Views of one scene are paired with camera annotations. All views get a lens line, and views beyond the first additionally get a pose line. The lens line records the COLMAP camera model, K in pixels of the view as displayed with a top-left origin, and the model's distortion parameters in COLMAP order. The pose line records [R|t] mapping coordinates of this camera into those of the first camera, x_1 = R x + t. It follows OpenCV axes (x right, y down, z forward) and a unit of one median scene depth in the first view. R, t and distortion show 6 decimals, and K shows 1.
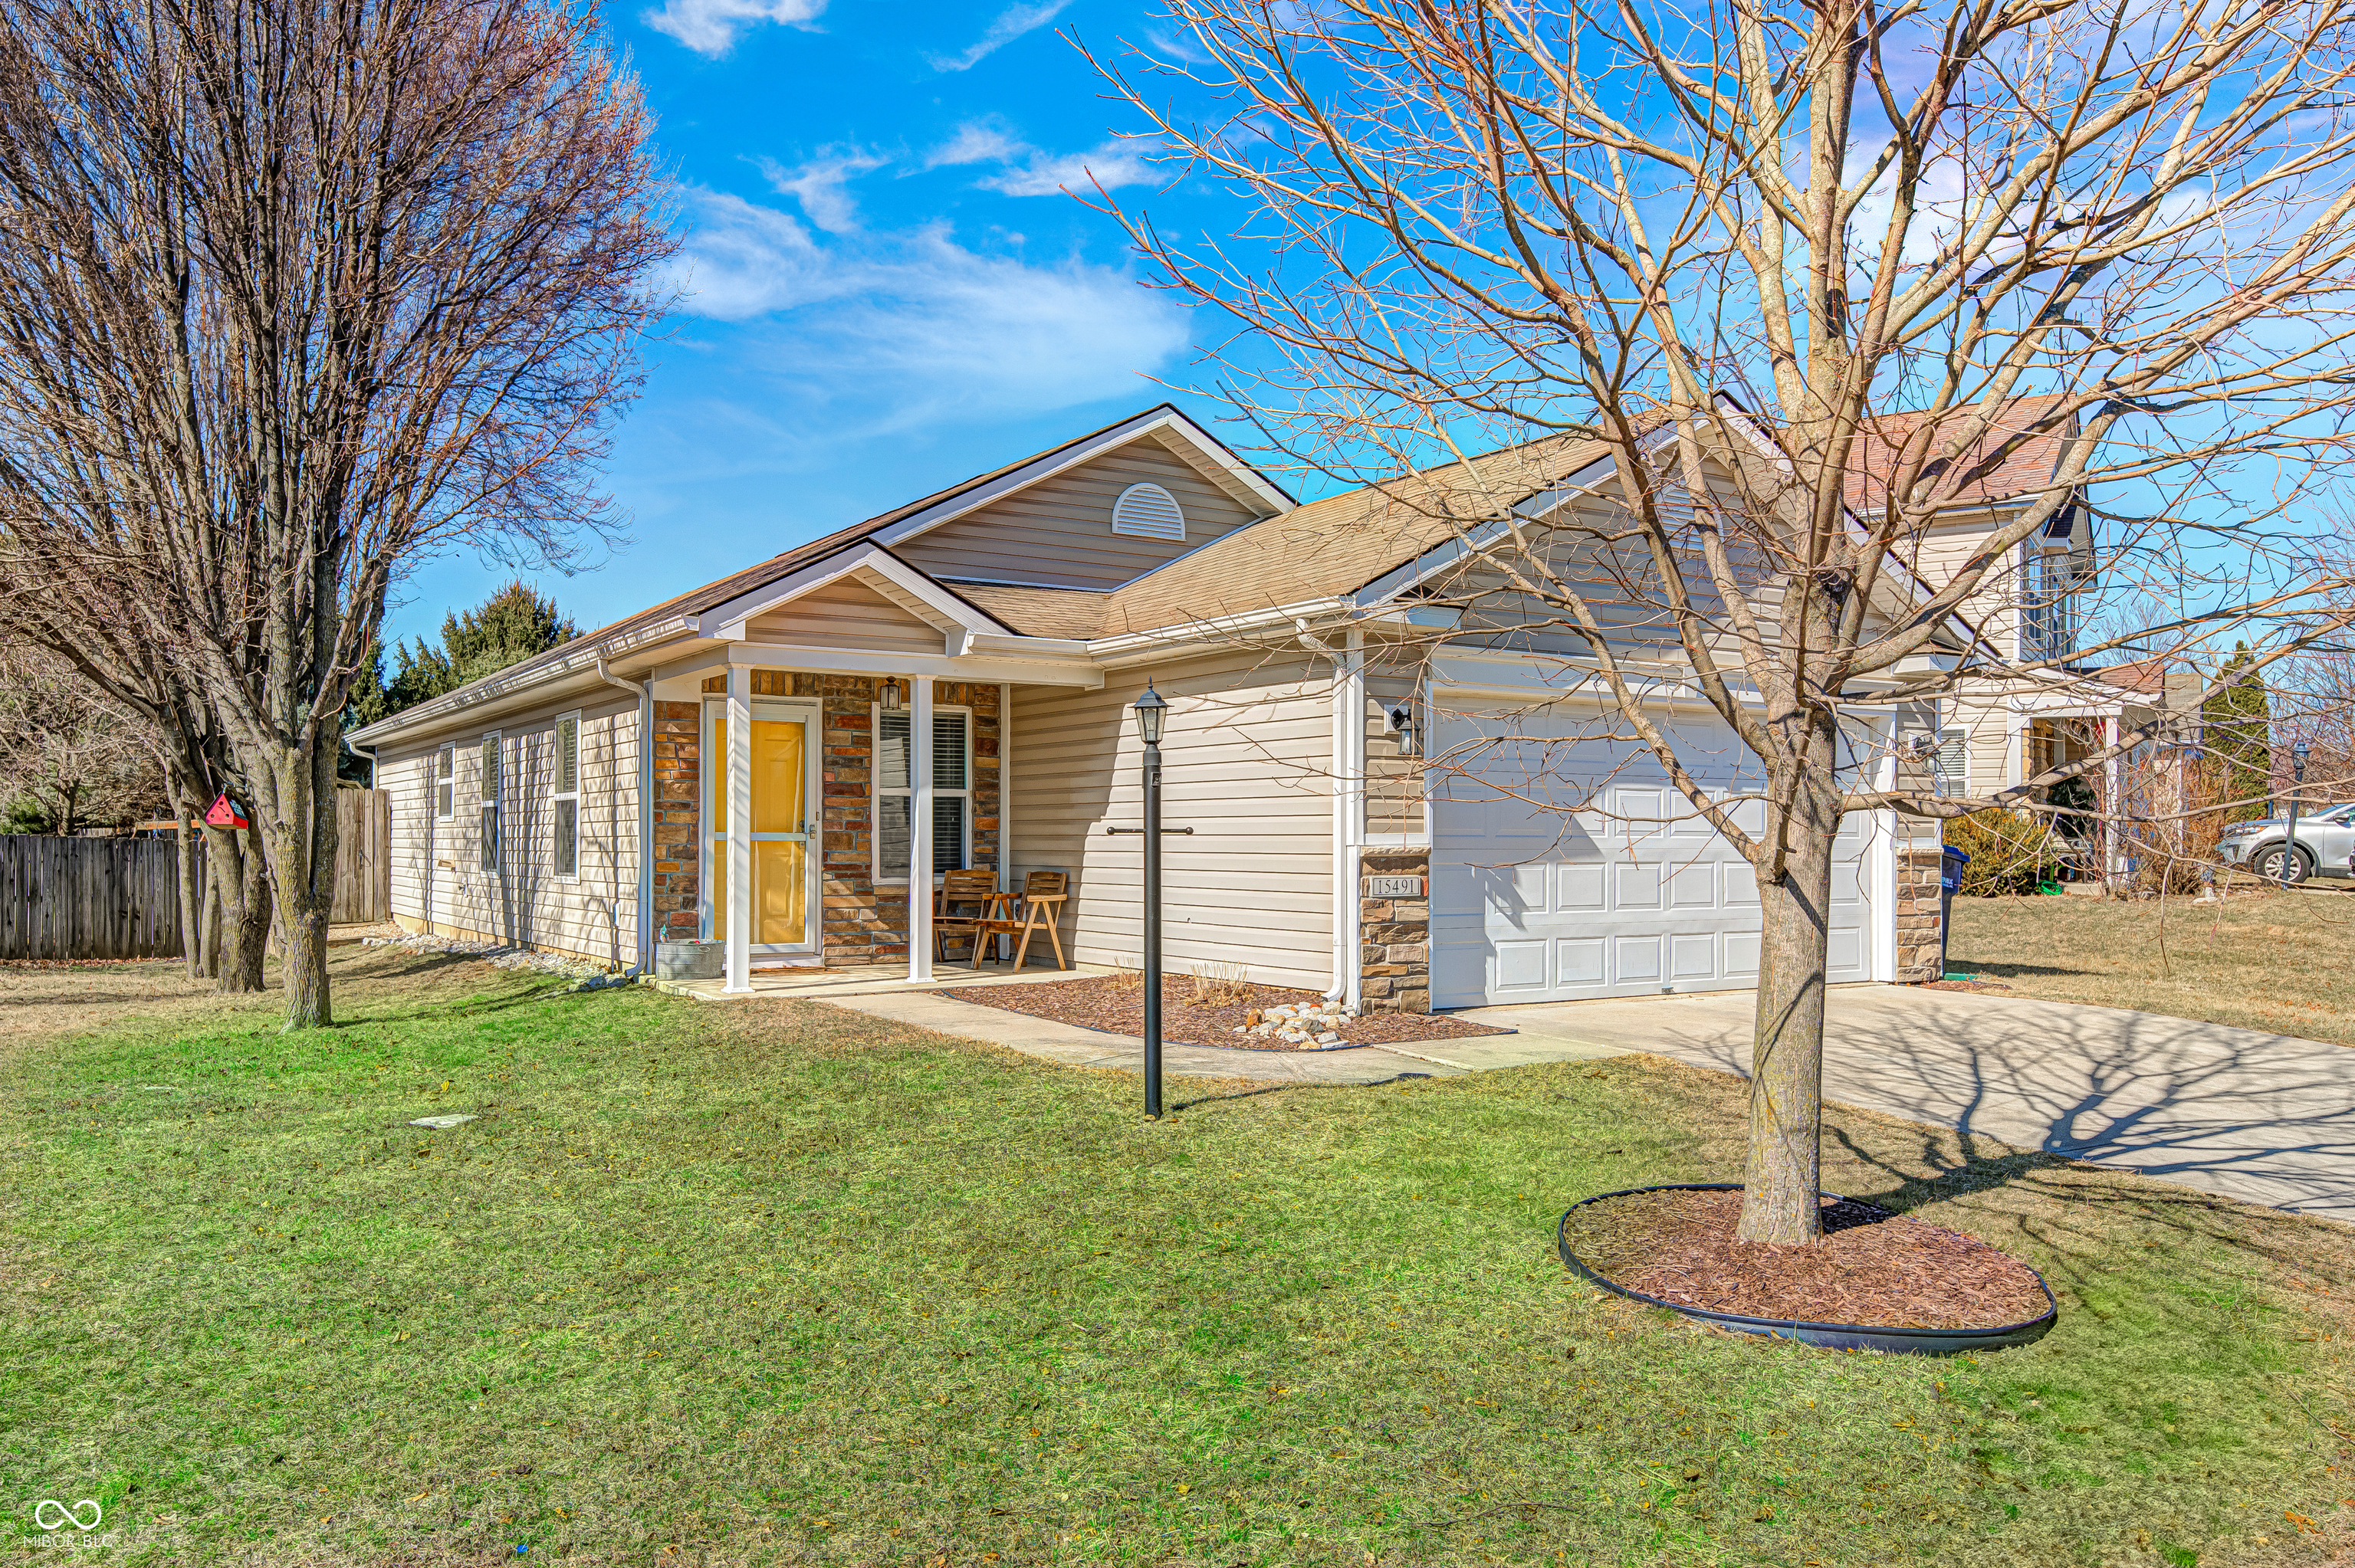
lens RADIAL K [[1761.5, 0, 1164.9], [0, 1761.5, 792.6], [0, 0, 1]] dist [0.006752, 0.001511]
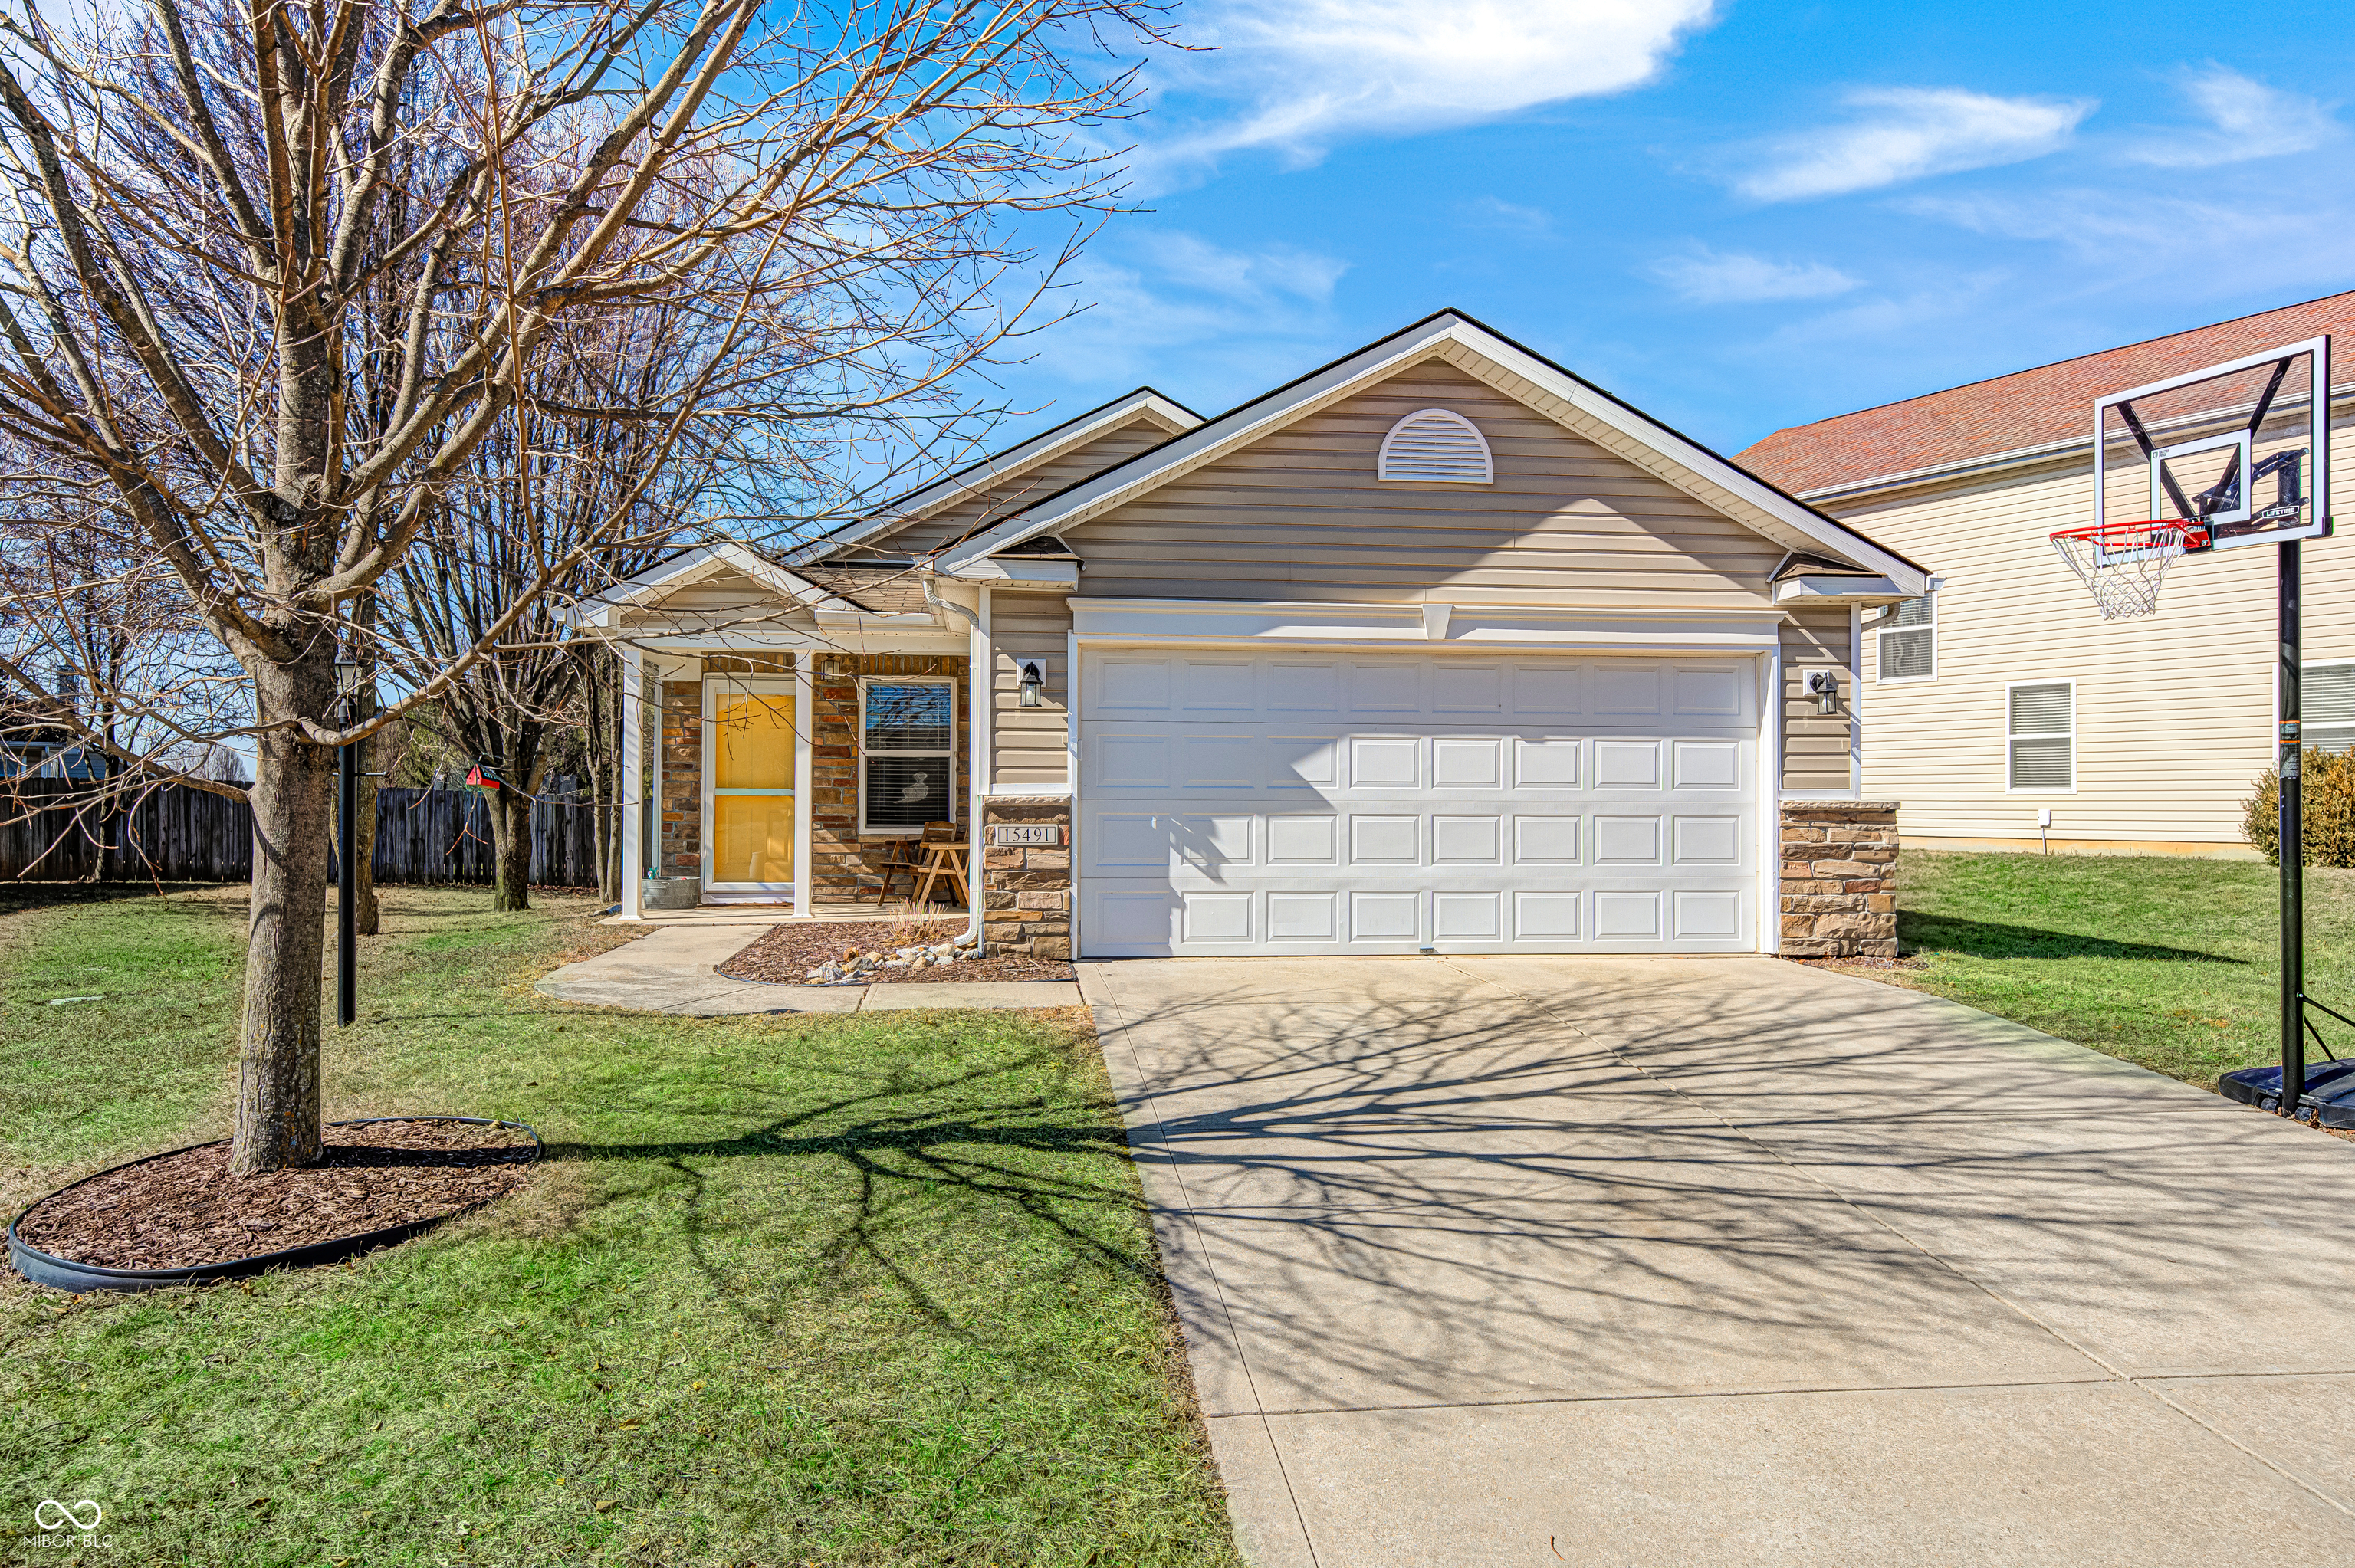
lens RADIAL K [[1555.2, 0, 1174.9], [0, 1555.2, 788.8], [0, 0, 1]] dist [0.021024, -0.000808]
pose [[0.902308, -0.003739, -0.431076, 0.479606], [0.009688, 0.999886, 0.011606, 0.013237], [0.430983, -0.014648, 0.902241, 0.175052]]
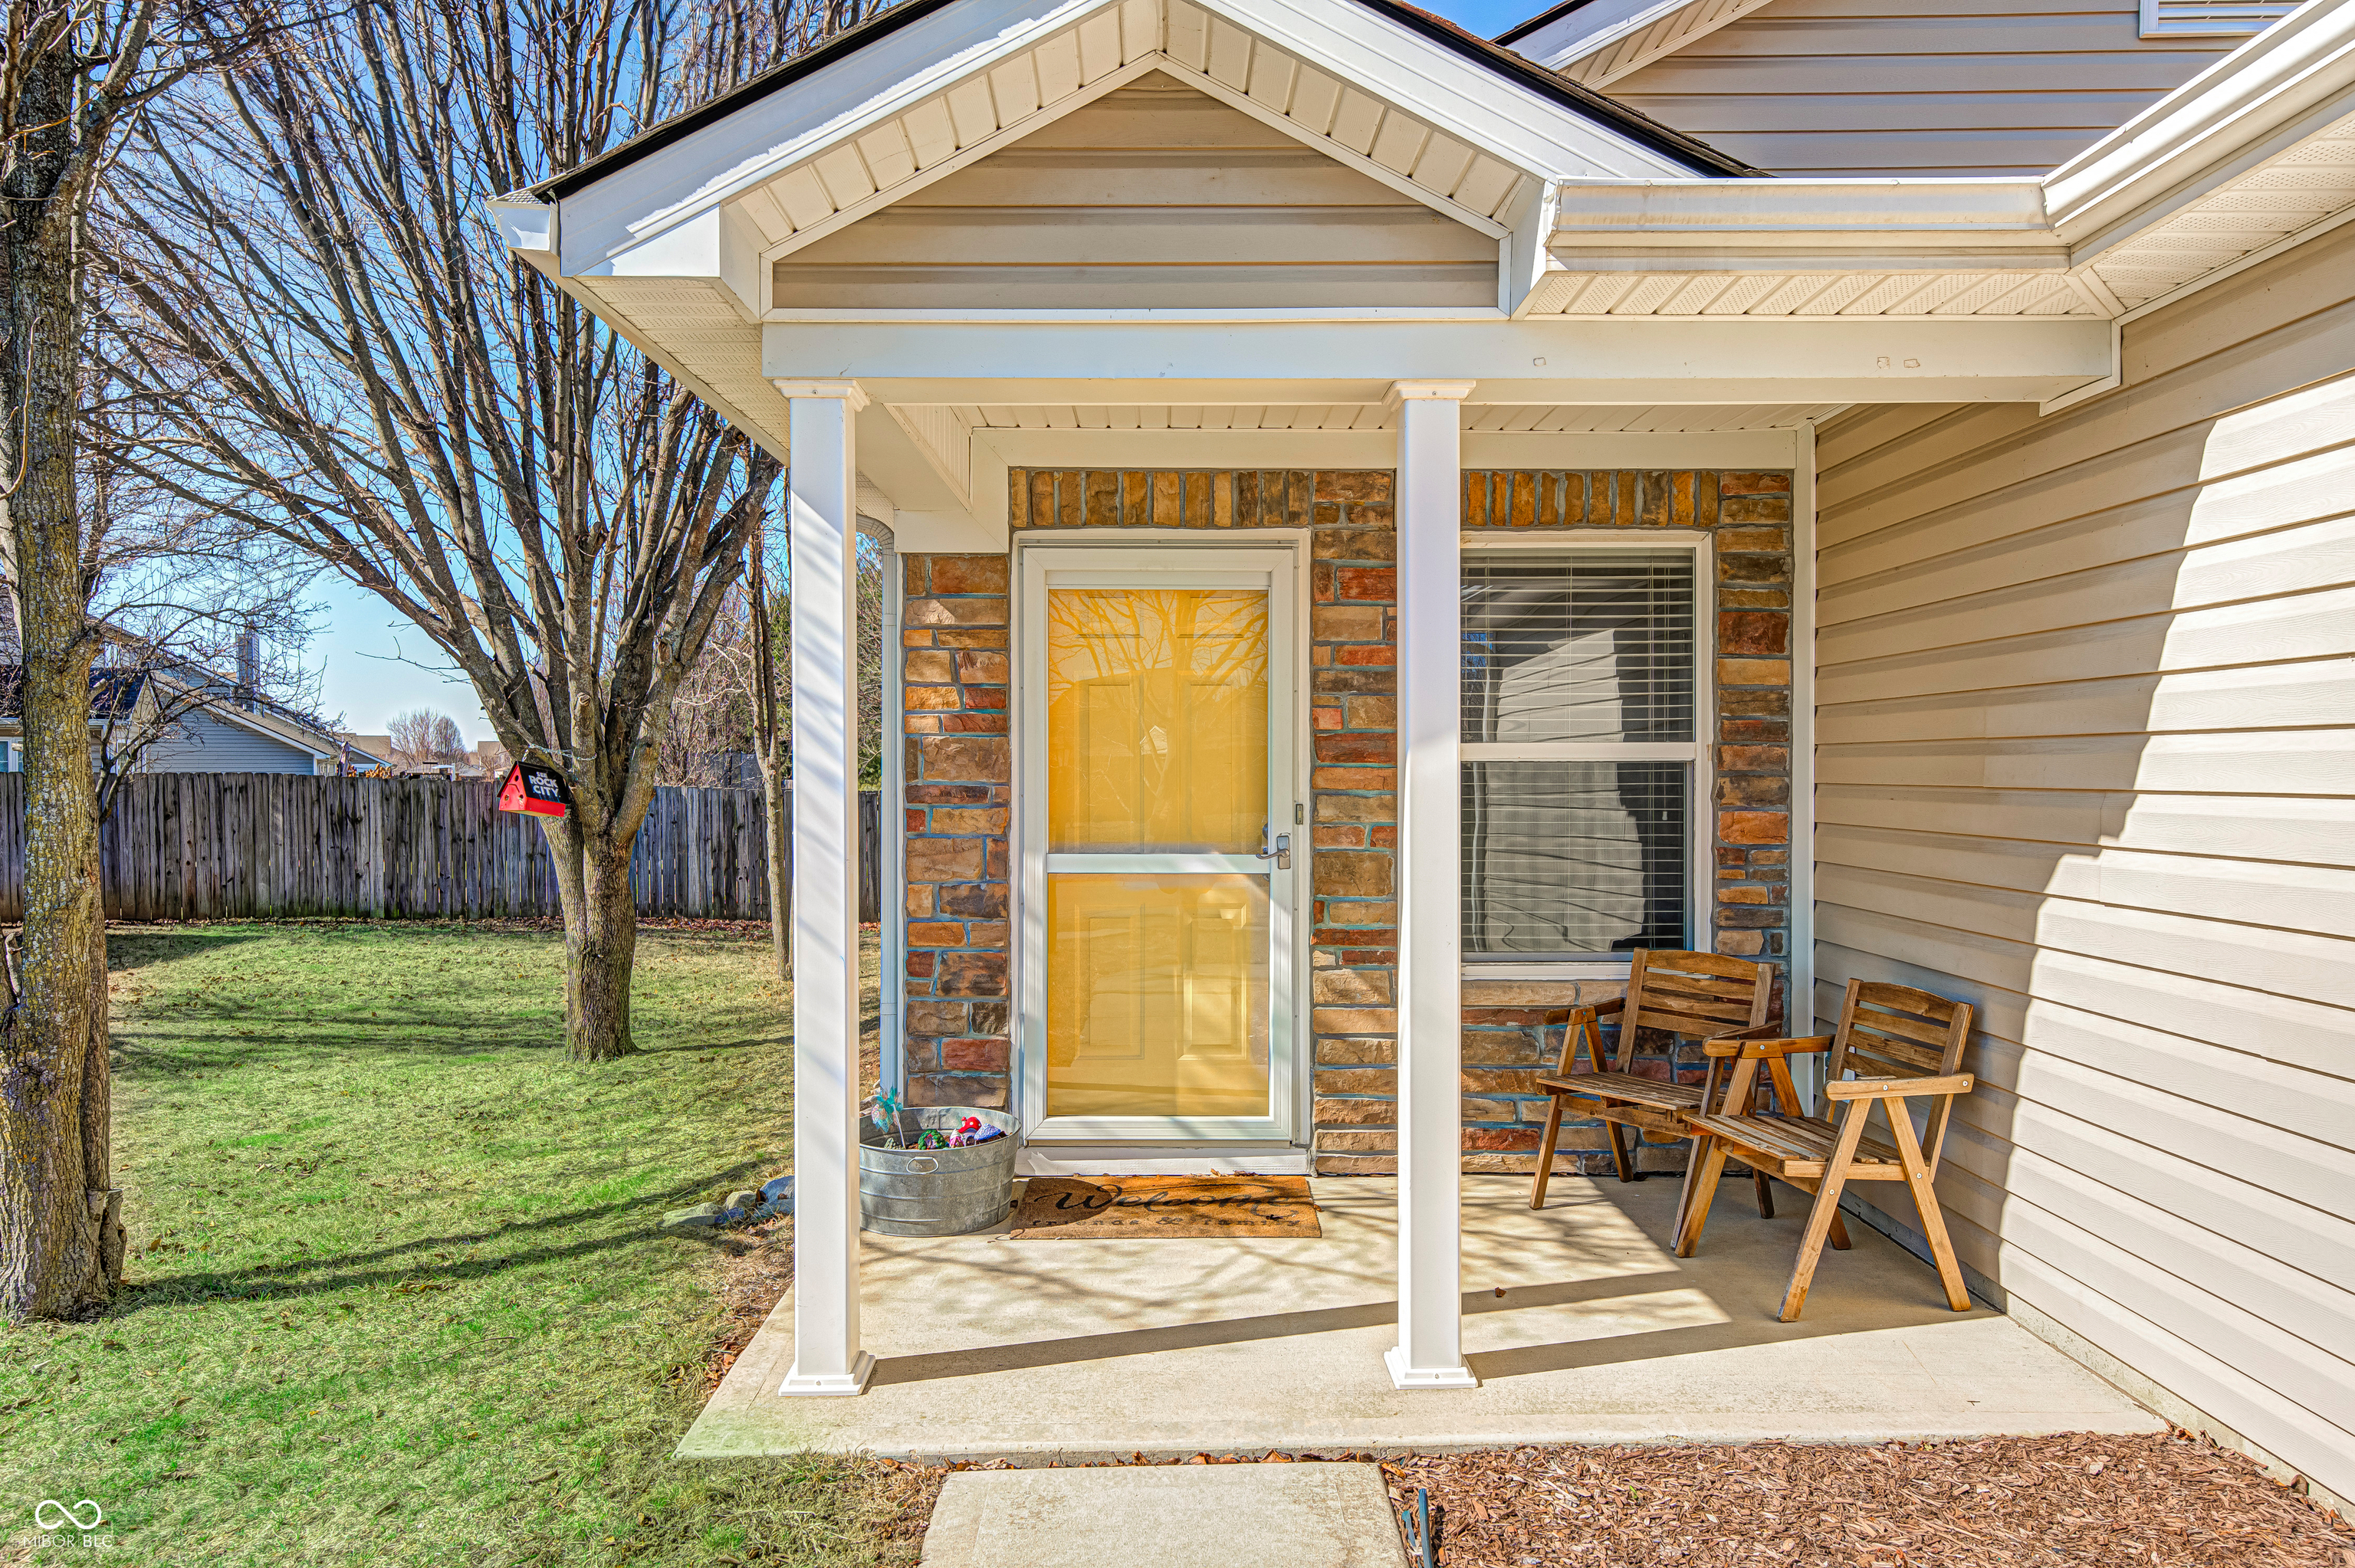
lens RADIAL K [[1555.2, 0, 1161.2], [0, 1555.2, 789.2], [0, 0, 1]] dist [0.021024, -0.000808]
pose [[0.841910, 0.003818, -0.539604, -0.026897], [0.018039, 0.999217, 0.035216, -0.006116], [0.539316, -0.039383, 0.841182, 0.688521]]
